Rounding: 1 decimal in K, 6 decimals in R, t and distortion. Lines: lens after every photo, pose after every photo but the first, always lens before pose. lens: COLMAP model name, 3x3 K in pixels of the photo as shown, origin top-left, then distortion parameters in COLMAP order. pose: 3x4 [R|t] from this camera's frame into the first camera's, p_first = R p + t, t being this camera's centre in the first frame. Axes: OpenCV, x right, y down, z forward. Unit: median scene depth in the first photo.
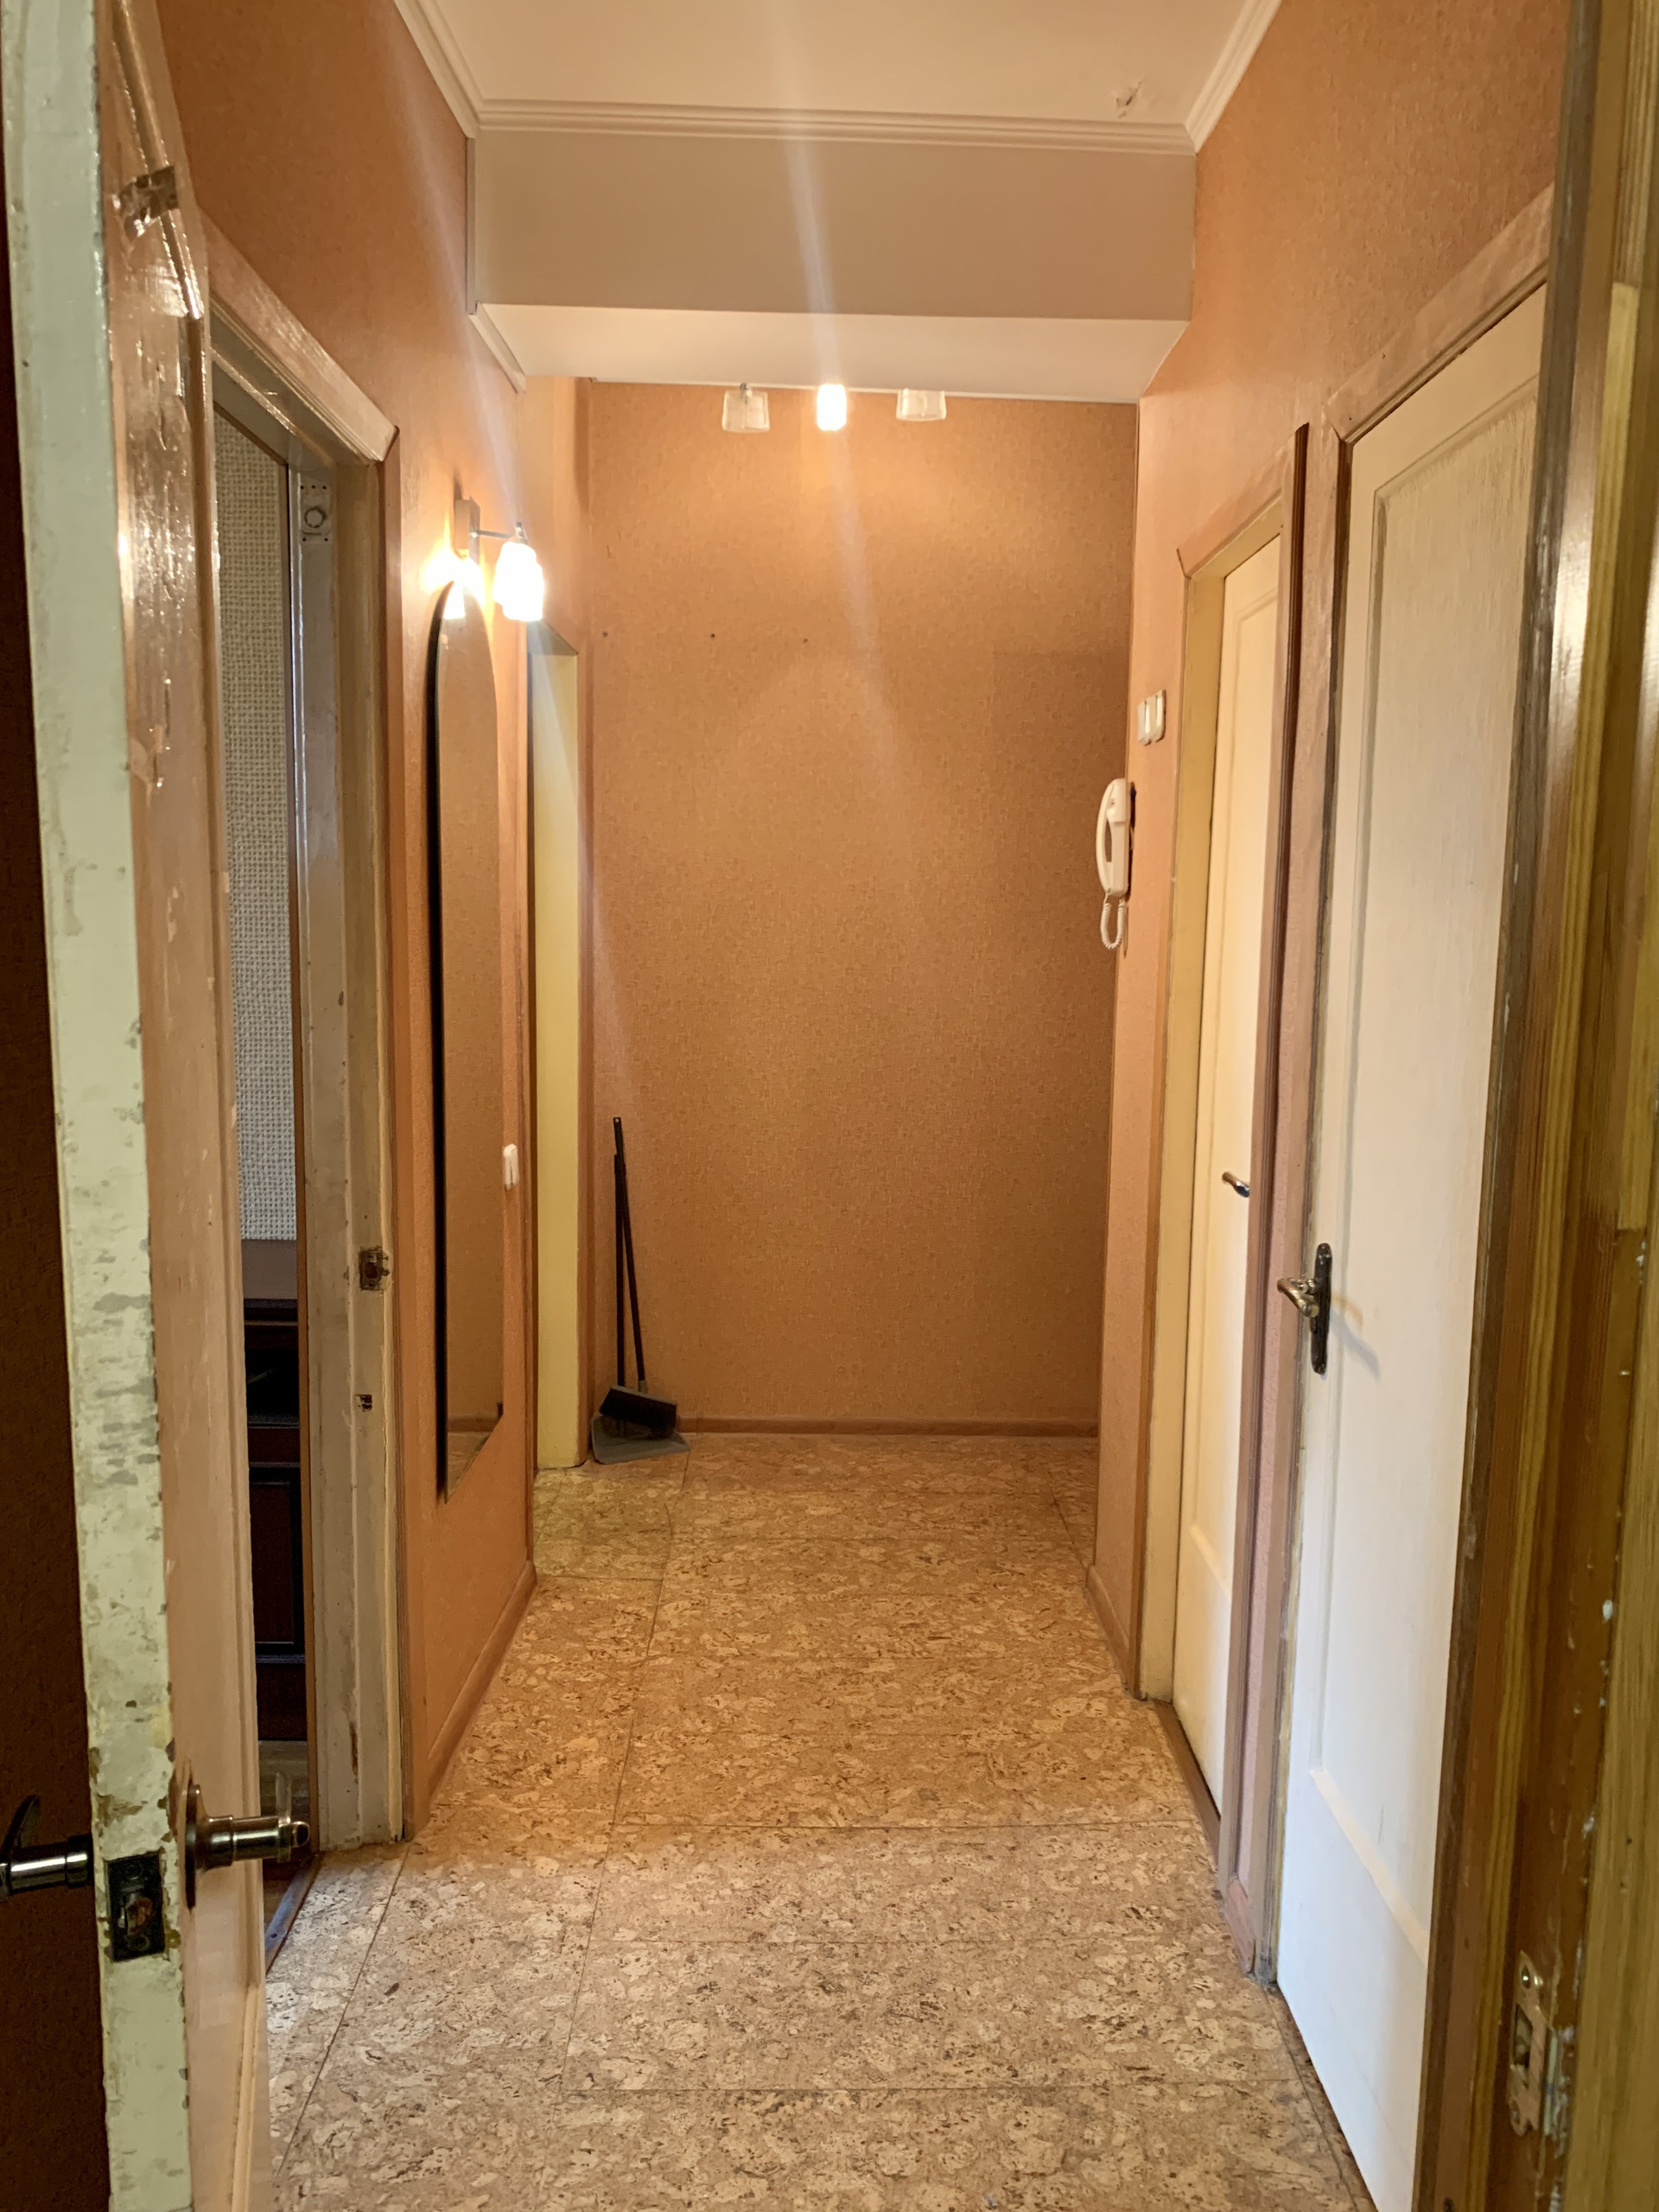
lens RADIAL K [[1668.6, 0, 829.5], [0, 1668.6, 1106.0], [0, 0, 1]] dist [0.107388, -0.170413]
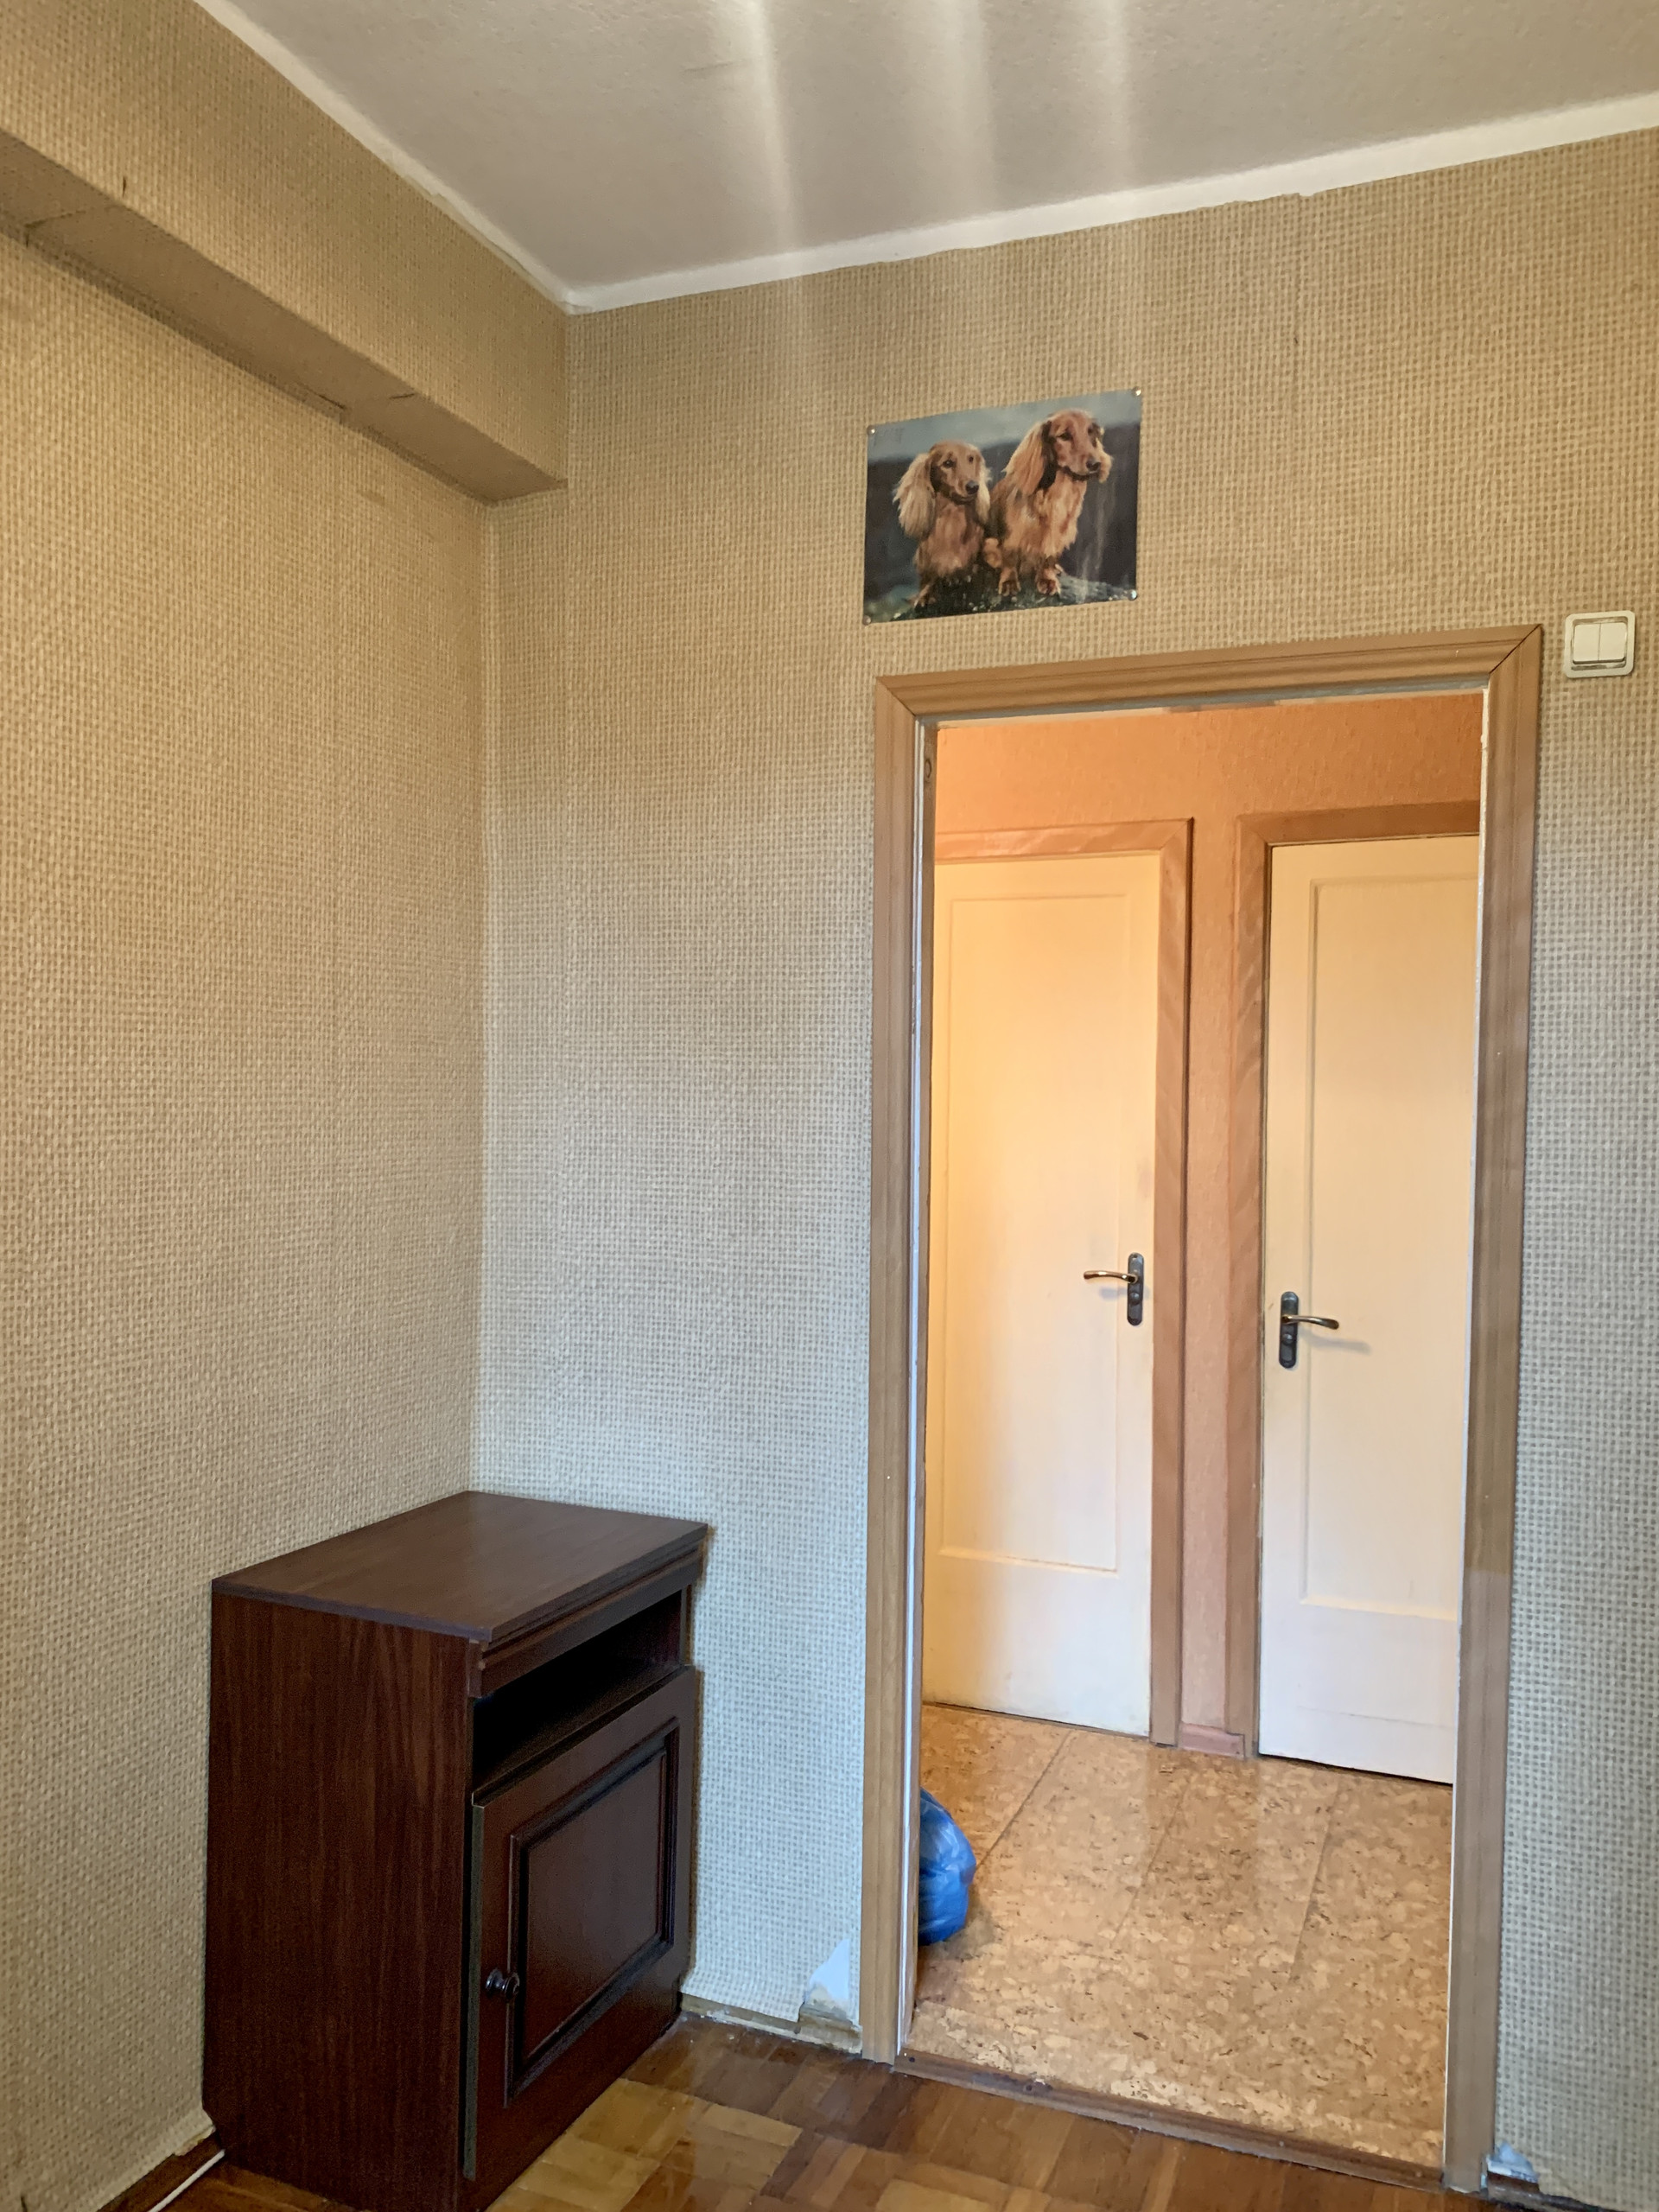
lens RADIAL K [[1668.6, 0, 829.5], [0, 1668.6, 1106.0], [0, 0, 1]] dist [0.107388, -0.170413]
pose [[0.404154, -0.019206, 0.914489, -1.413663], [0.116338, 0.992739, -0.030565, -0.101691], [-0.907262, 0.118743, 0.403454, 0.658751]]
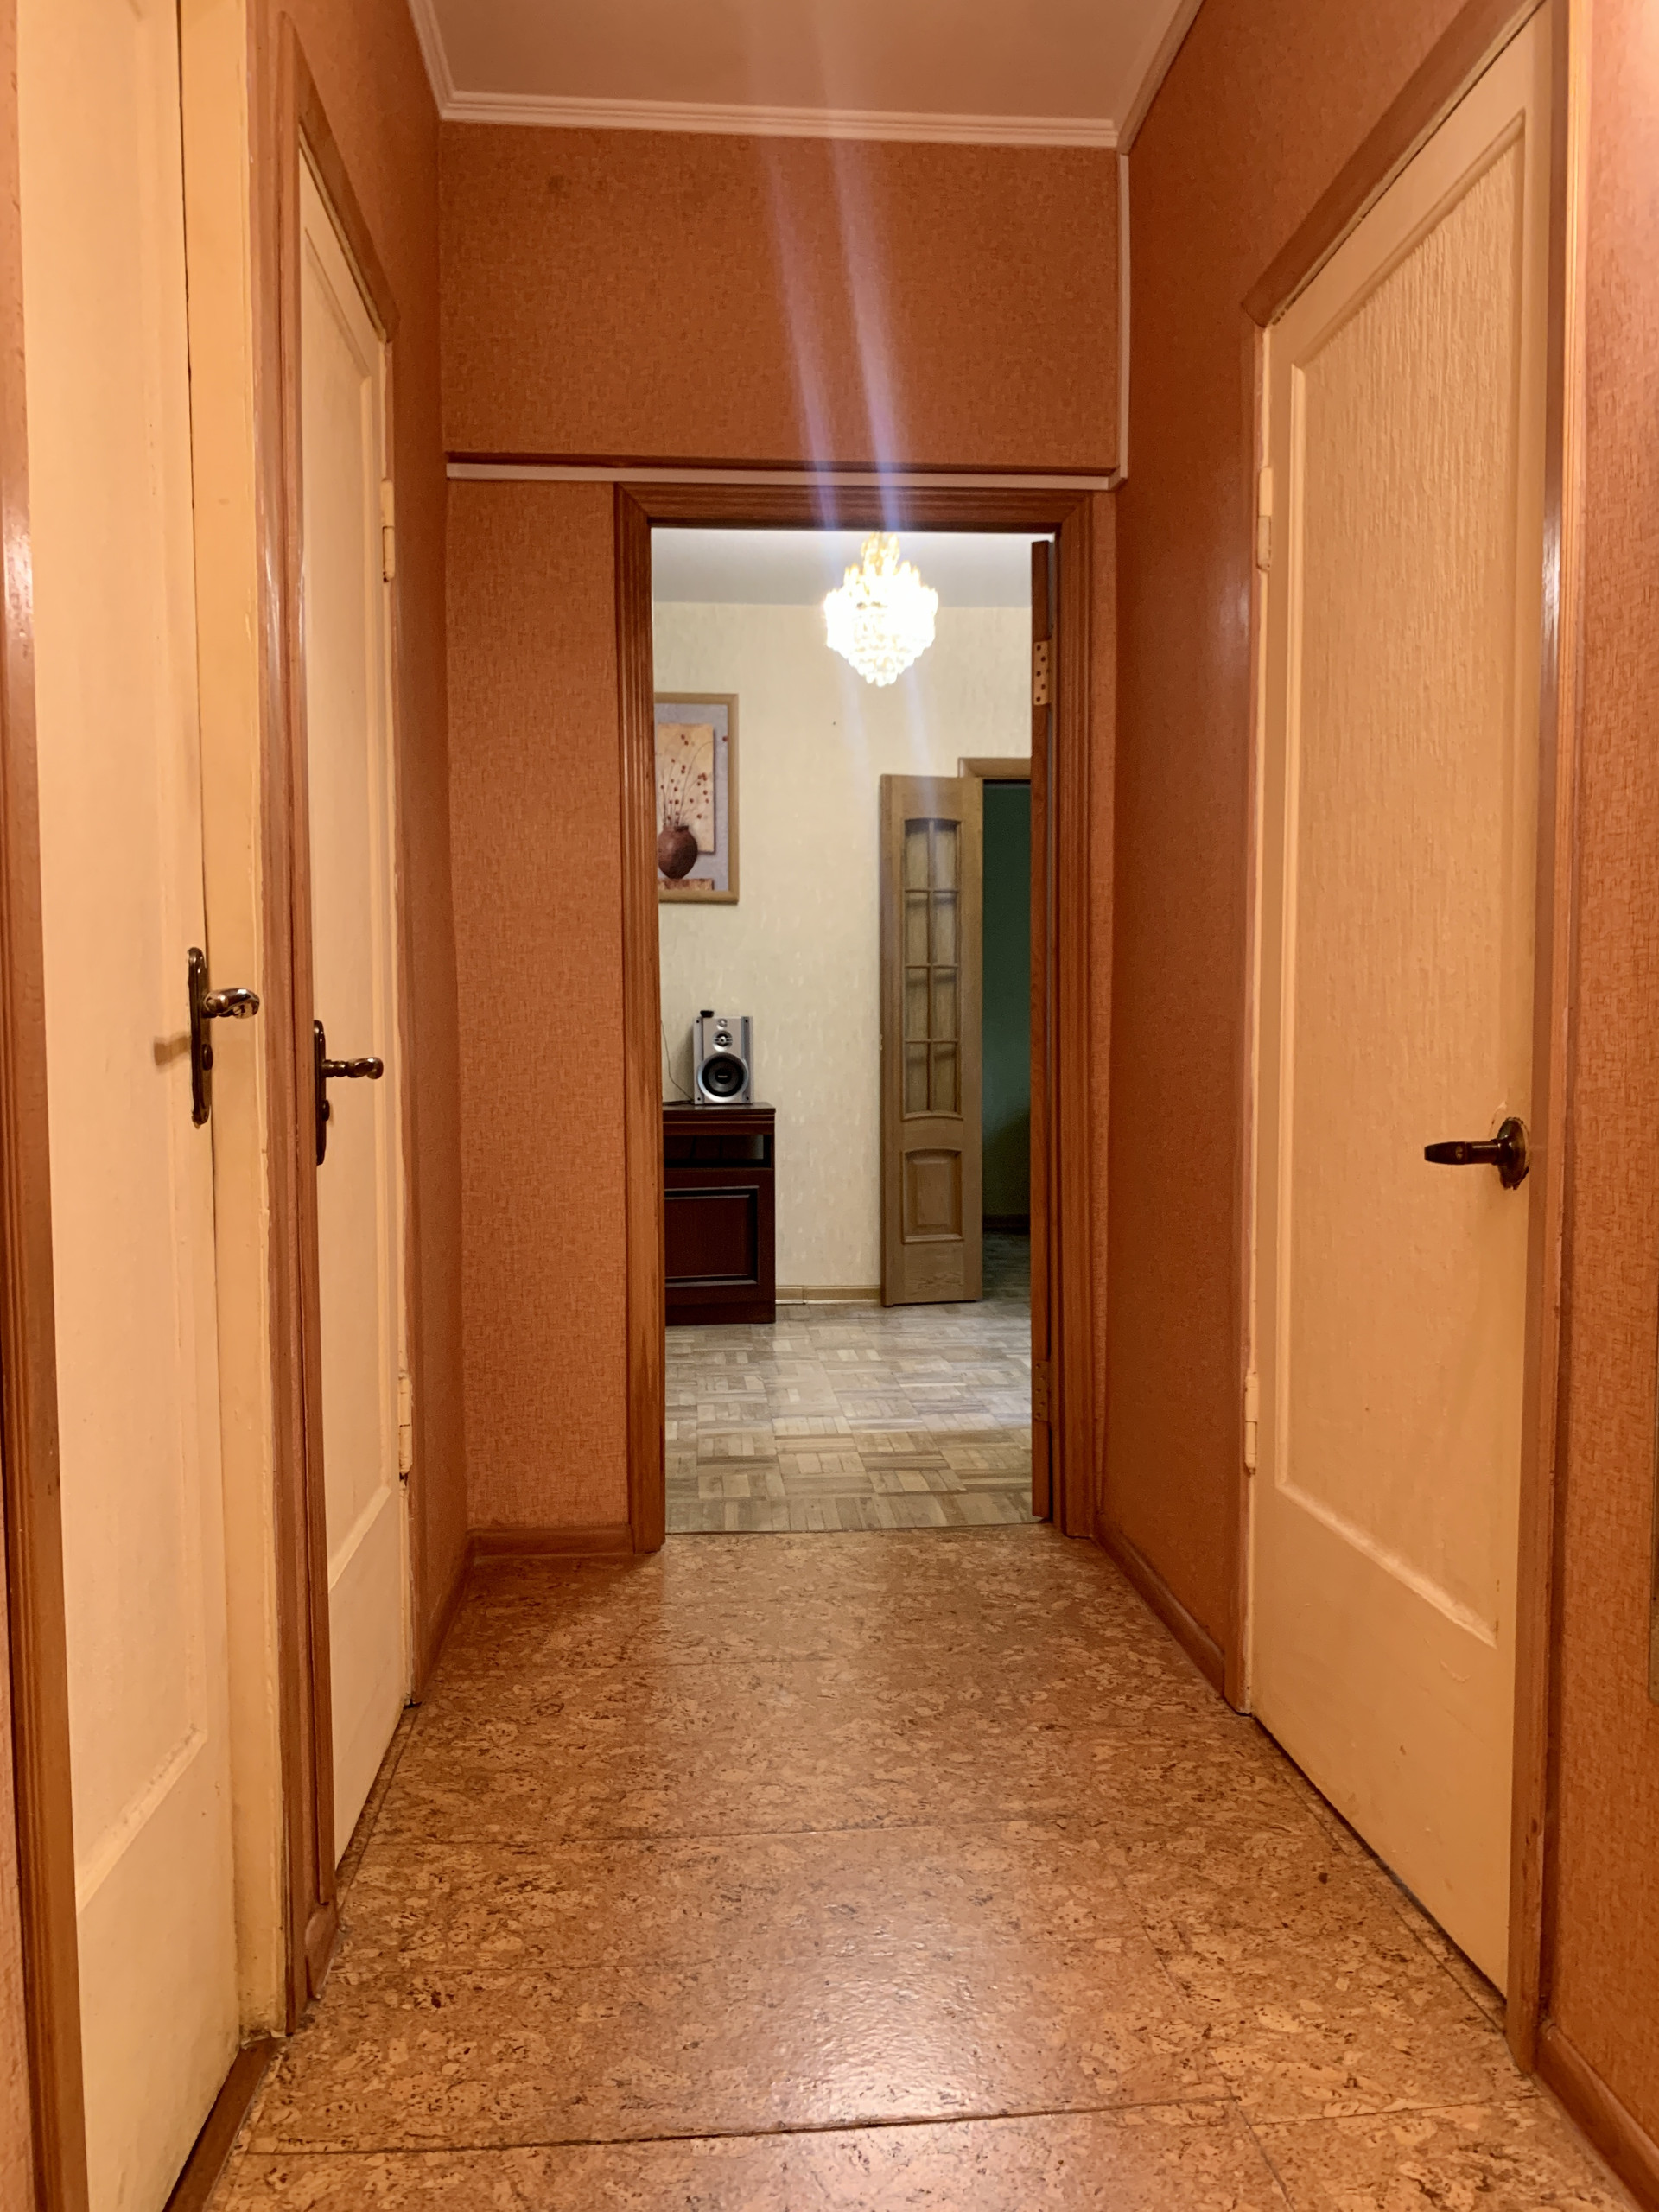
lens RADIAL K [[1668.6, 0, 829.5], [0, 1668.6, 1106.0], [0, 0, 1]] dist [0.107388, -0.170413]
pose [[-0.997245, -0.012358, -0.073142, 0.078096], [-0.023666, 0.987500, 0.155831, -0.021843], [0.070302, 0.157132, -0.985072, 1.835282]]
